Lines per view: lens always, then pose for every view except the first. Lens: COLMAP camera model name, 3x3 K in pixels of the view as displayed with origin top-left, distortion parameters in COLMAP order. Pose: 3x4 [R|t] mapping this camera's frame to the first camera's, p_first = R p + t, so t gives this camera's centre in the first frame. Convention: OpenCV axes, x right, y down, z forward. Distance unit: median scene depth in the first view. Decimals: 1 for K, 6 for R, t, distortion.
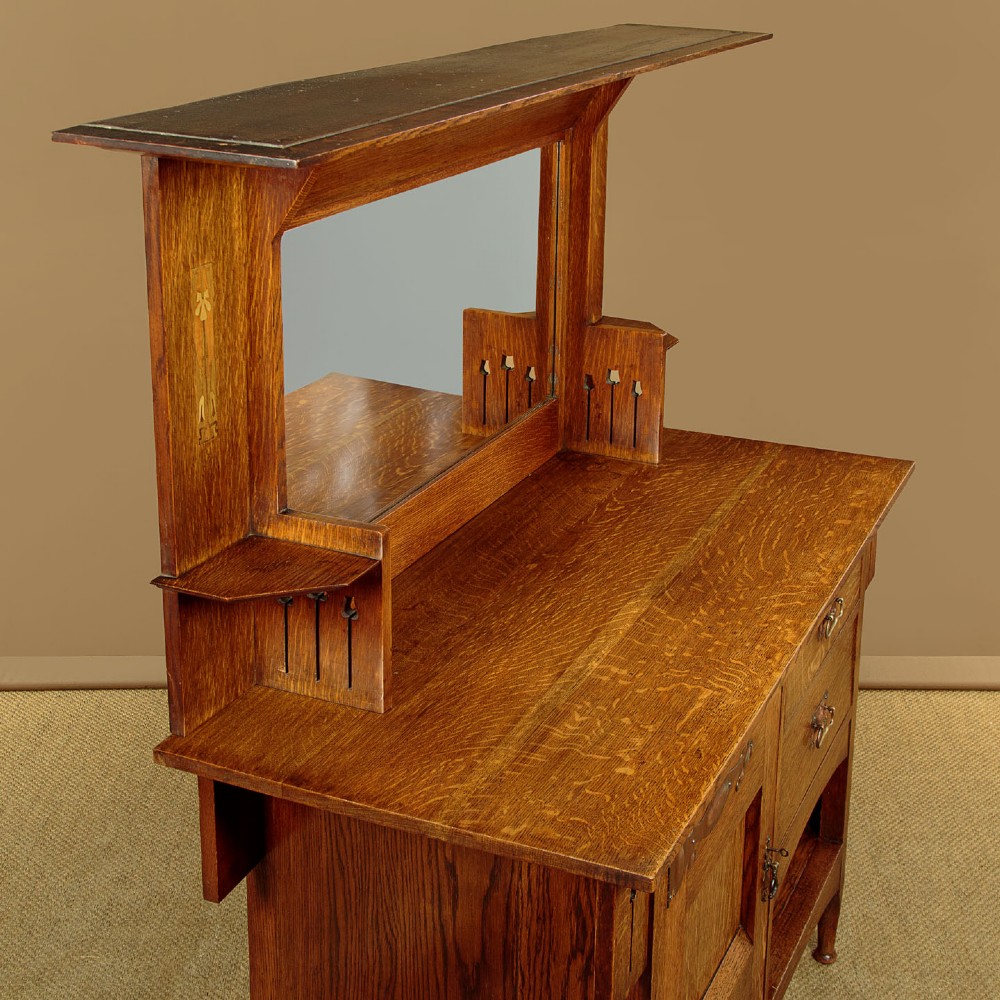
lens RADIAL K [[1496.2, 0, 500.9], [0, 1496.2, 522.1], [0, 0, 1]] dist [0.026909, 0.000000]
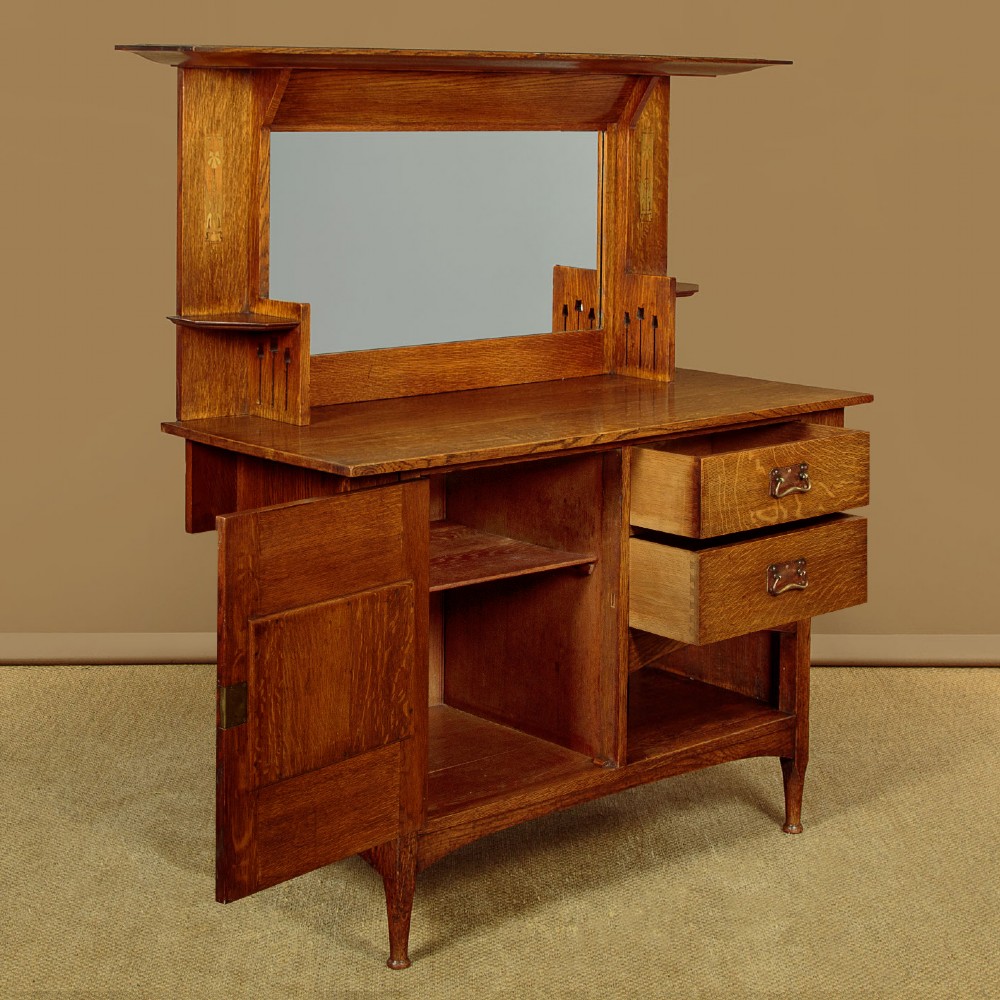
lens RADIAL K [[1849.6, 0, 489.8], [0, 1849.6, 571.2], [0, 0, 1]] dist [-0.065803, 0.000000]
pose [[0.905957, 0.090022, -0.413688, 0.974438], [-0.151926, 0.981178, -0.119198, 0.507494], [0.395171, 0.170839, 0.902582, -0.690054]]
